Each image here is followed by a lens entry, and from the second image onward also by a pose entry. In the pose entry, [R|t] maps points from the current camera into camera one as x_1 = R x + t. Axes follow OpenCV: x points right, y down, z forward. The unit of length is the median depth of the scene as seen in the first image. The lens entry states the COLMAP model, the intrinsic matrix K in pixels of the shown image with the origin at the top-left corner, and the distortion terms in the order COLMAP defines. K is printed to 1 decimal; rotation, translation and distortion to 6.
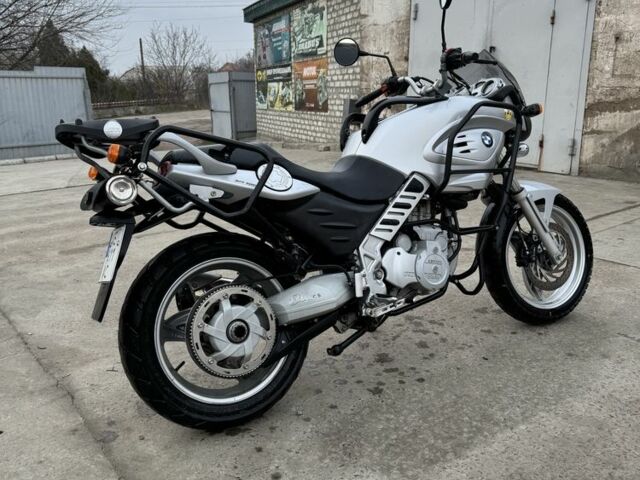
lens RADIAL K [[604.5, 0, 320.0], [0, 604.5, 240.0], [0, 0, 1]] dist [0.158051, -0.329775]
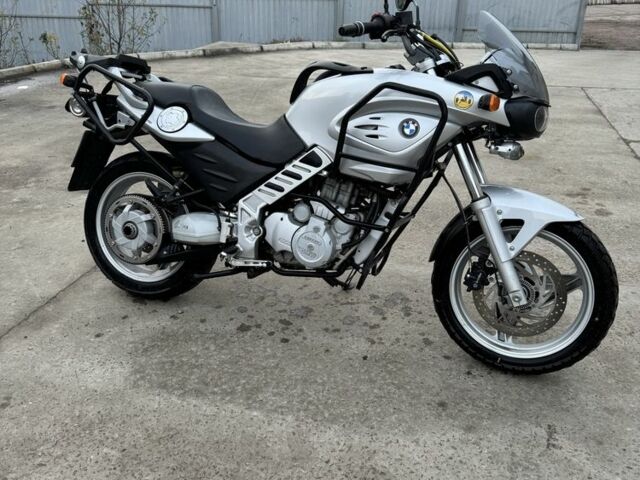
lens RADIAL K [[604.5, 0, 320.0], [0, 604.5, 240.0], [0, 0, 1]] dist [0.158051, -0.329775]
pose [[0.622508, 0.350321, -0.699828, 0.884777], [-0.210986, 0.936233, 0.280986, -0.242210], [0.753637, -0.027262, 0.656725, 0.368787]]
